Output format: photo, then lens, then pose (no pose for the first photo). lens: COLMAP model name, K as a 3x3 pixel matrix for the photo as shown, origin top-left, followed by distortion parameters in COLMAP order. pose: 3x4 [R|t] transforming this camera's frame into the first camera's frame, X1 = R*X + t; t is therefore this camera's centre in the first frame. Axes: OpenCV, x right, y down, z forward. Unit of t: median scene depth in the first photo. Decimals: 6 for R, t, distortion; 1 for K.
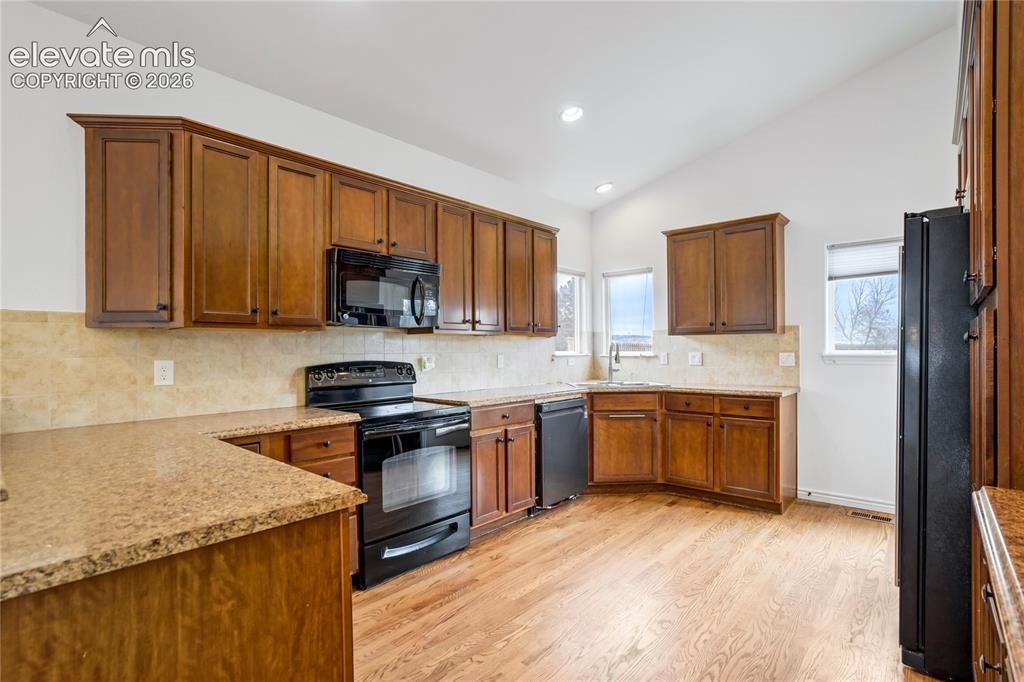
lens RADIAL K [[483.1, 0, 520.1], [0, 483.1, 344.2], [0, 0, 1]] dist [-0.037898, 0.013505]
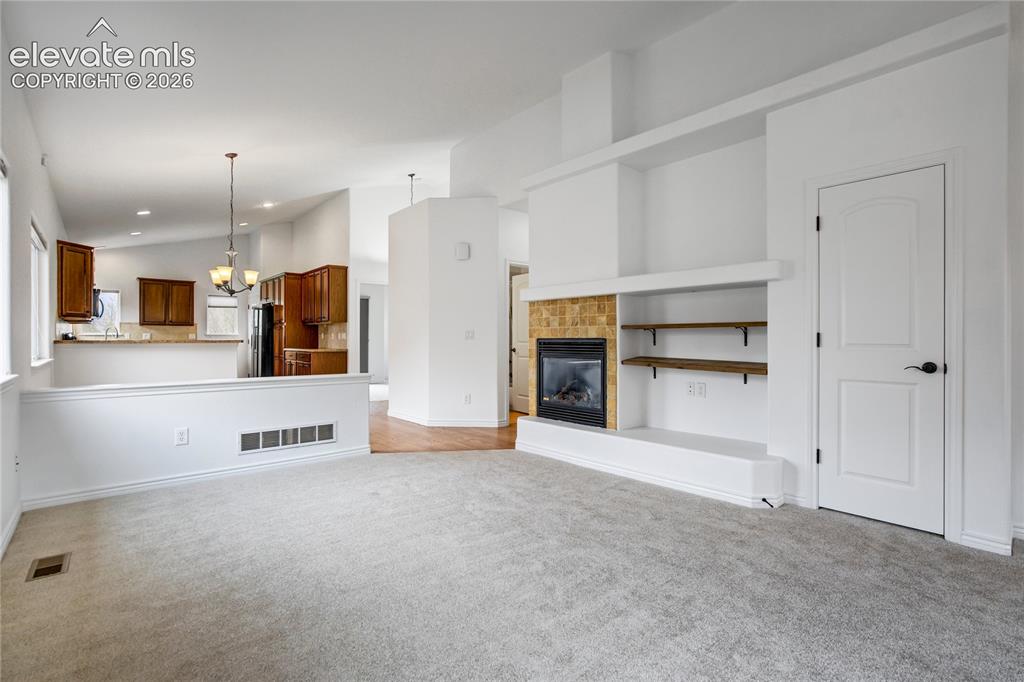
lens RADIAL K [[483.1, 0, 531.5], [0, 483.1, 332.9], [0, 0, 1]] dist [-0.037898, 0.013505]
pose [[0.099699, 0.013292, 0.994929, -2.092629], [-0.005887, 0.999901, -0.012768, 0.041305], [-0.995000, -0.004584, 0.099768, -1.245130]]
